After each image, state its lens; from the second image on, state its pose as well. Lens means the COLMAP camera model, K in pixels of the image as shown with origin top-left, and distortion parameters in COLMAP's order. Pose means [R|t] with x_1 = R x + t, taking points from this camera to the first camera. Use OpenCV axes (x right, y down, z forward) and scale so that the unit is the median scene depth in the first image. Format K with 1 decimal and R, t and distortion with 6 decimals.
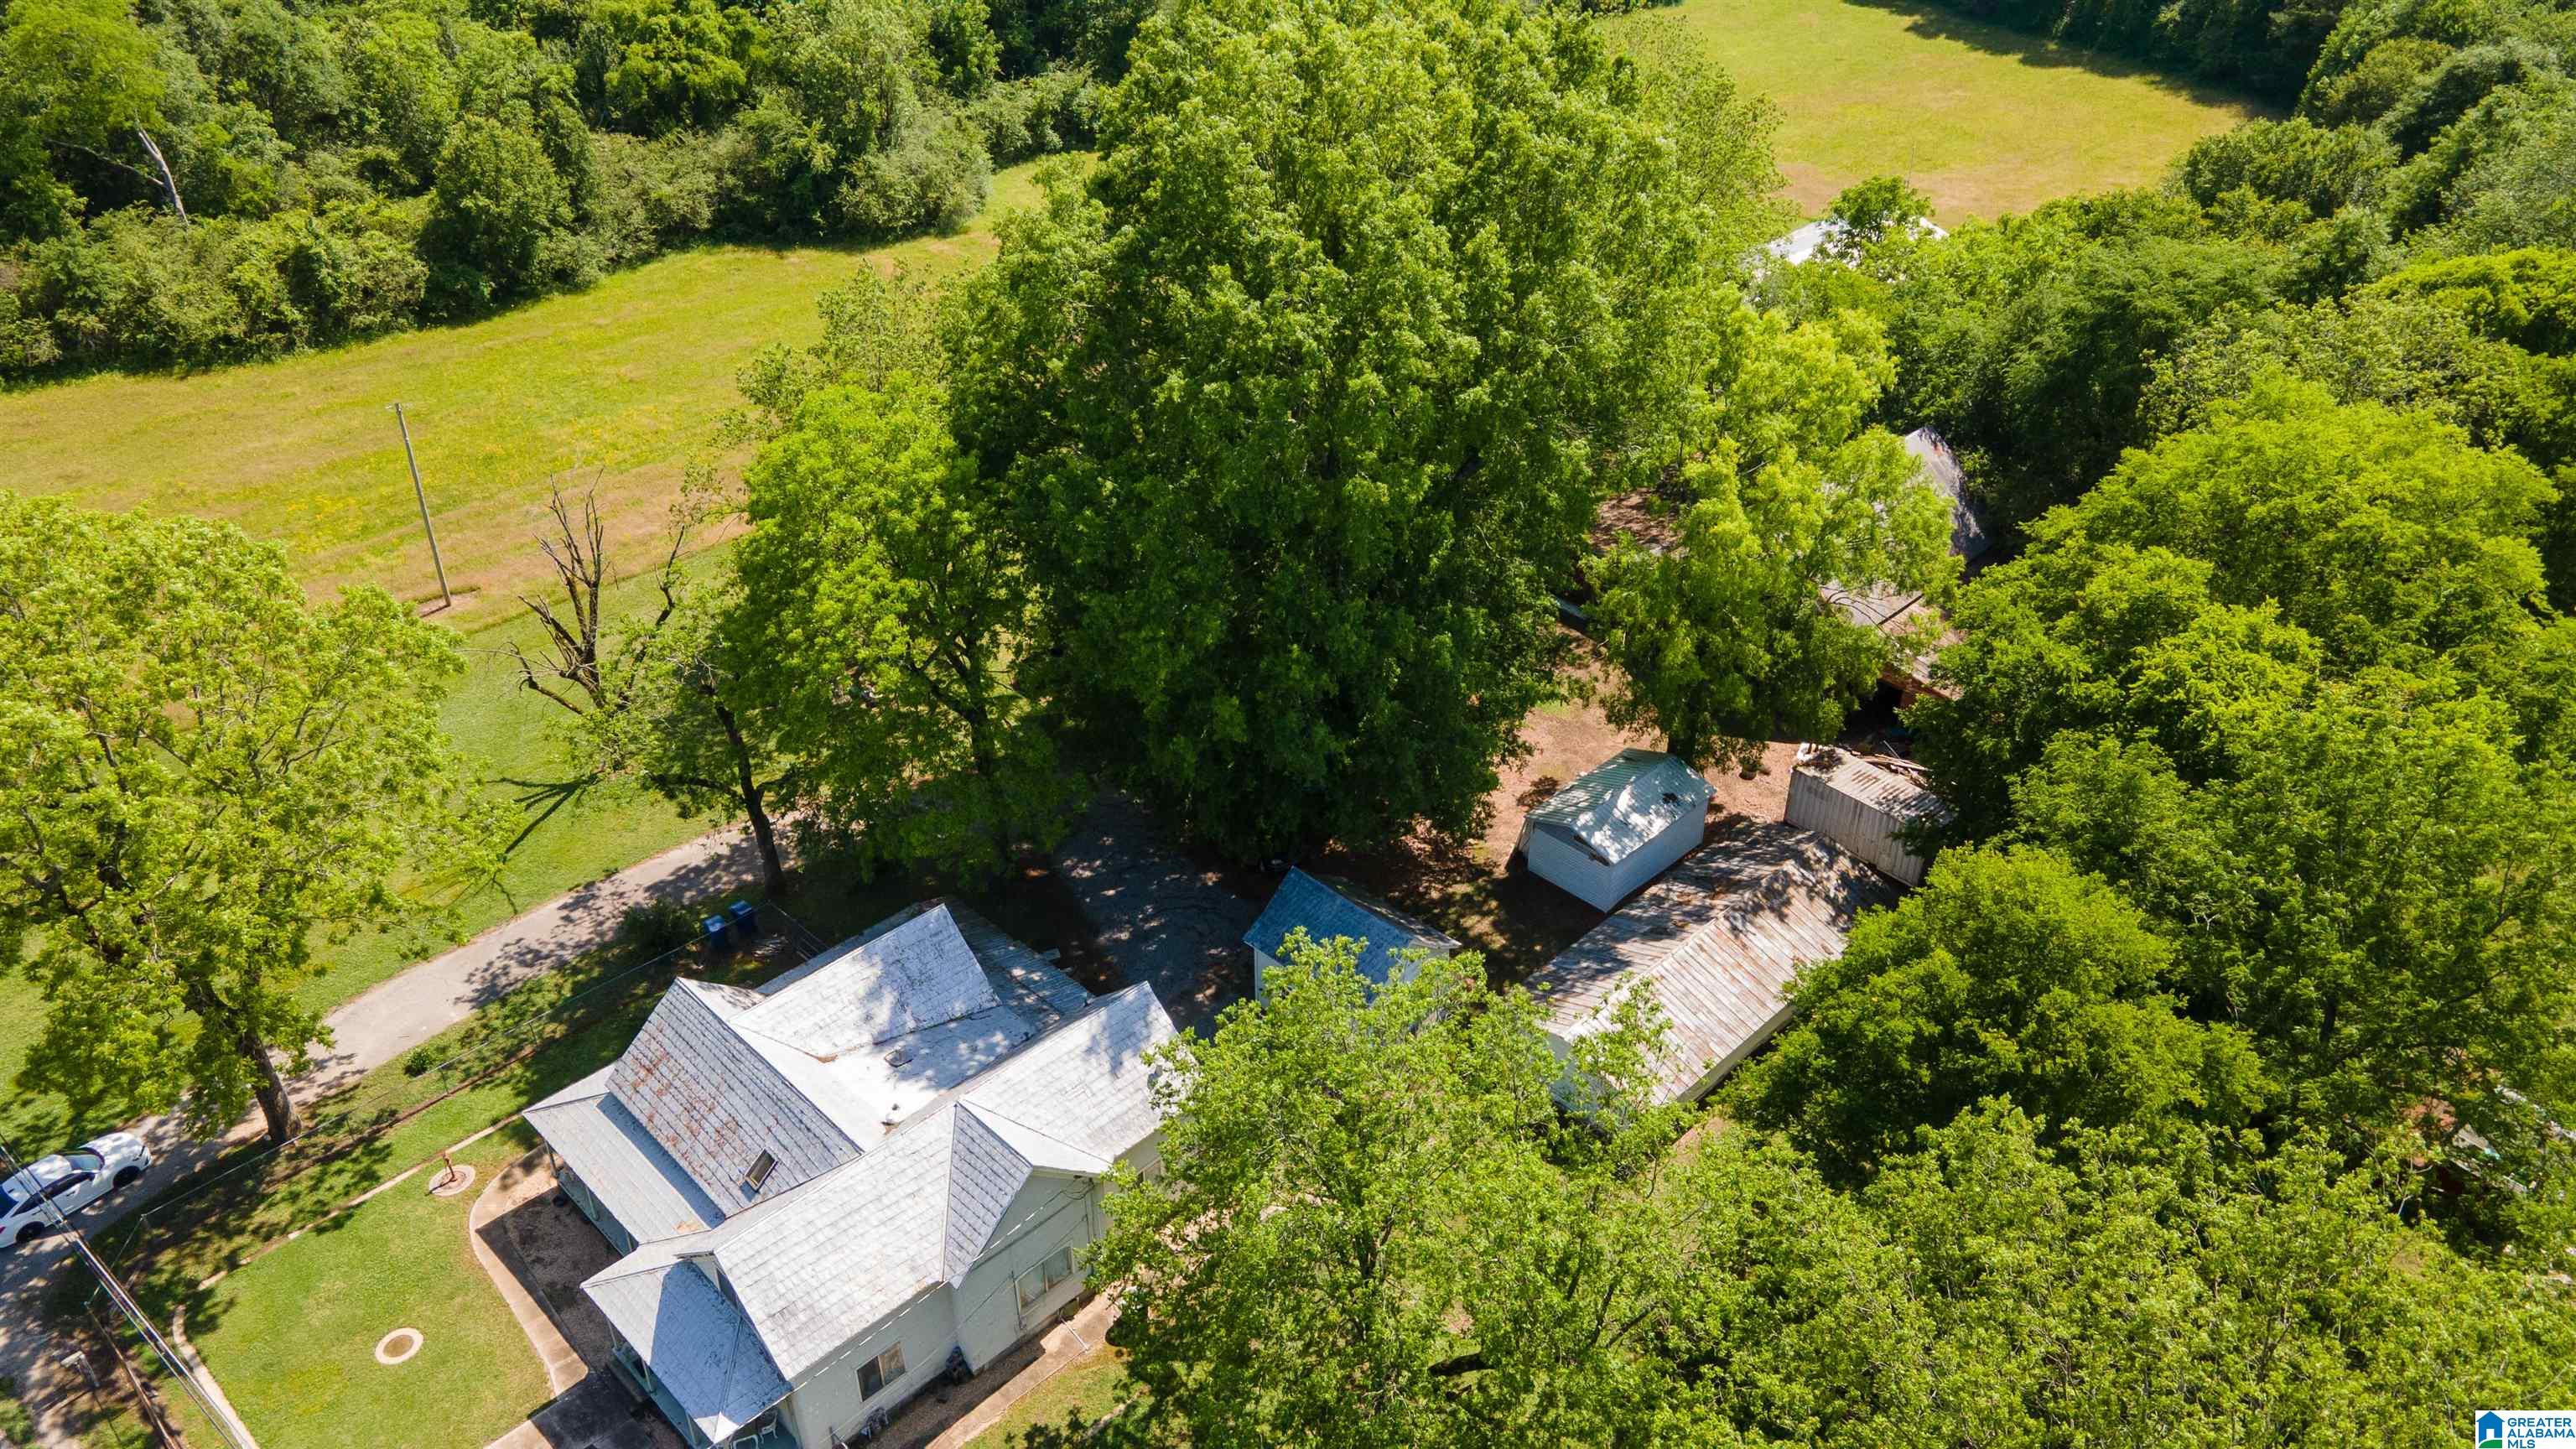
lens RADIAL K [[1874.9, 0, 1273.8], [0, 1874.9, 716.0], [0, 0, 1]] dist [0.002591, 0.087847]
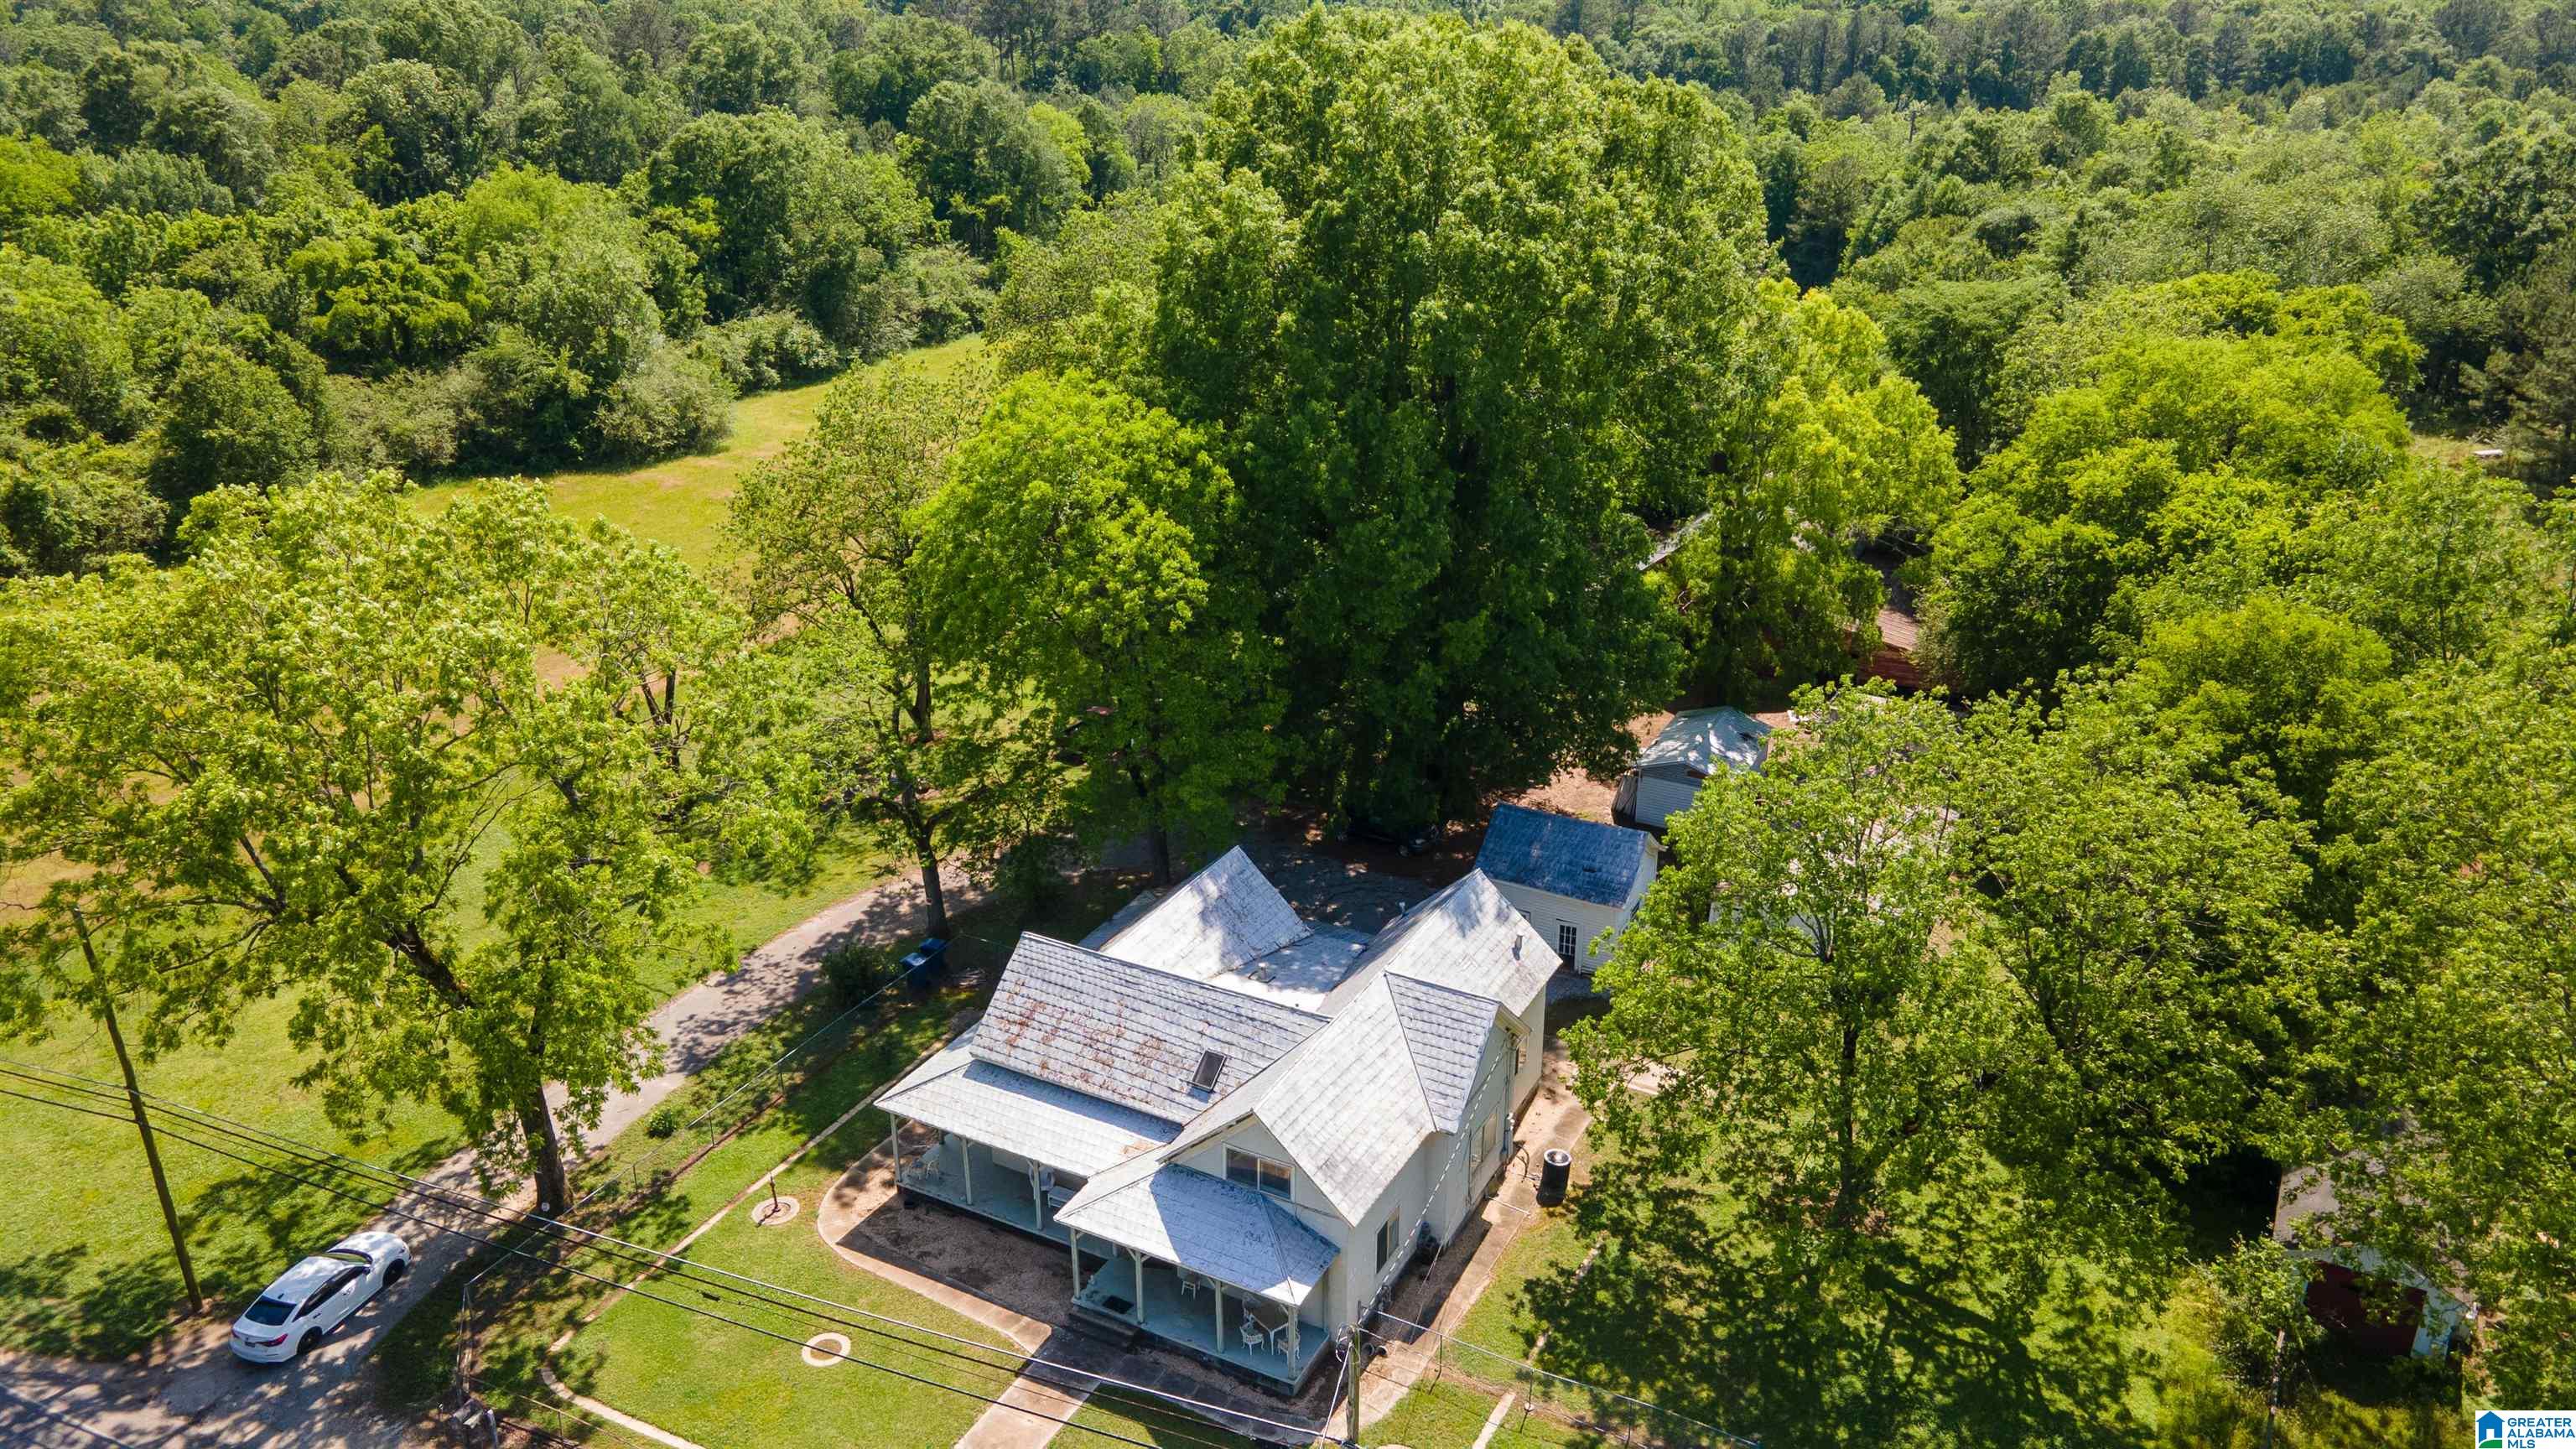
lens RADIAL K [[1874.9, 0, 1273.8], [0, 1874.9, 716.0], [0, 0, 1]] dist [0.002591, 0.087847]
pose [[0.954332, -0.112696, 0.276677, -0.206697], [0.160579, 0.974463, -0.156958, 0.093413], [-0.251923, 0.194219, 0.948058, 0.017202]]
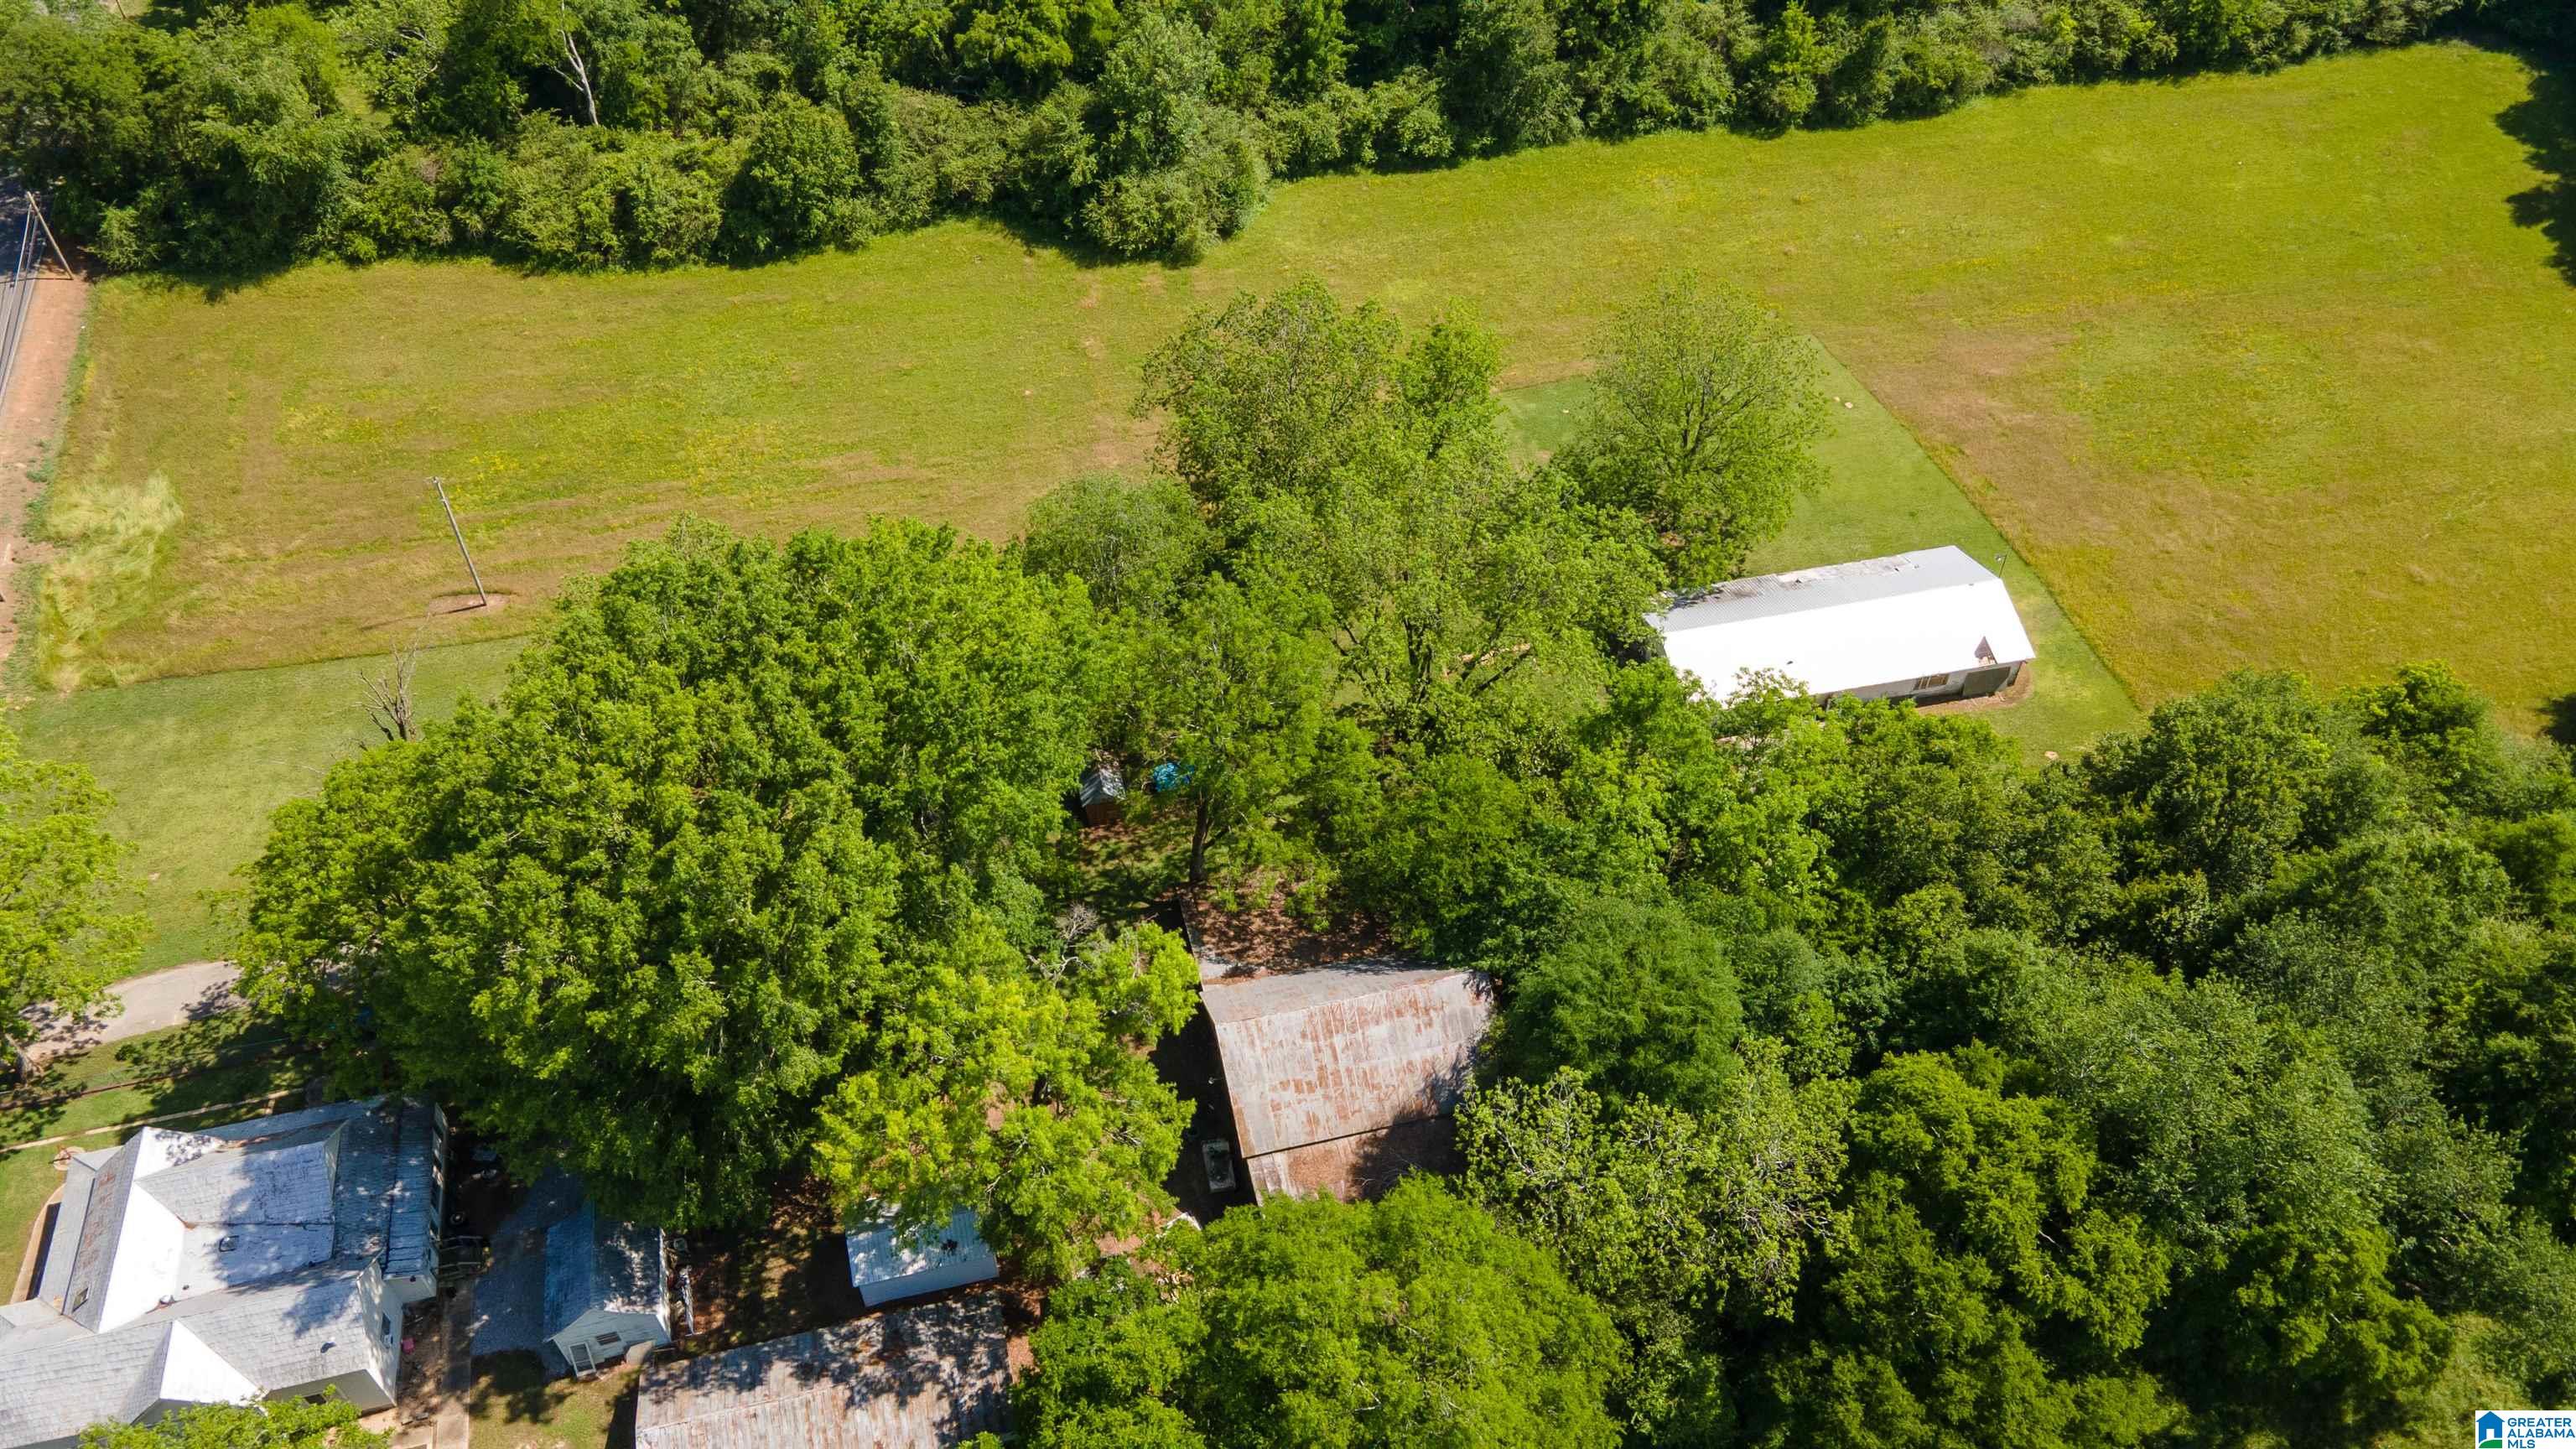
lens RADIAL K [[1841.6, 0, 1288.0], [0, 1841.6, 724.5], [0, 0, 1]] dist [0.045773, 0.001008]
pose [[0.861254, 0.372093, -0.346105, 0.401243], [-0.280215, 0.915908, 0.287390, -0.389297], [0.423936, -0.150532, 0.893095, 0.045723]]
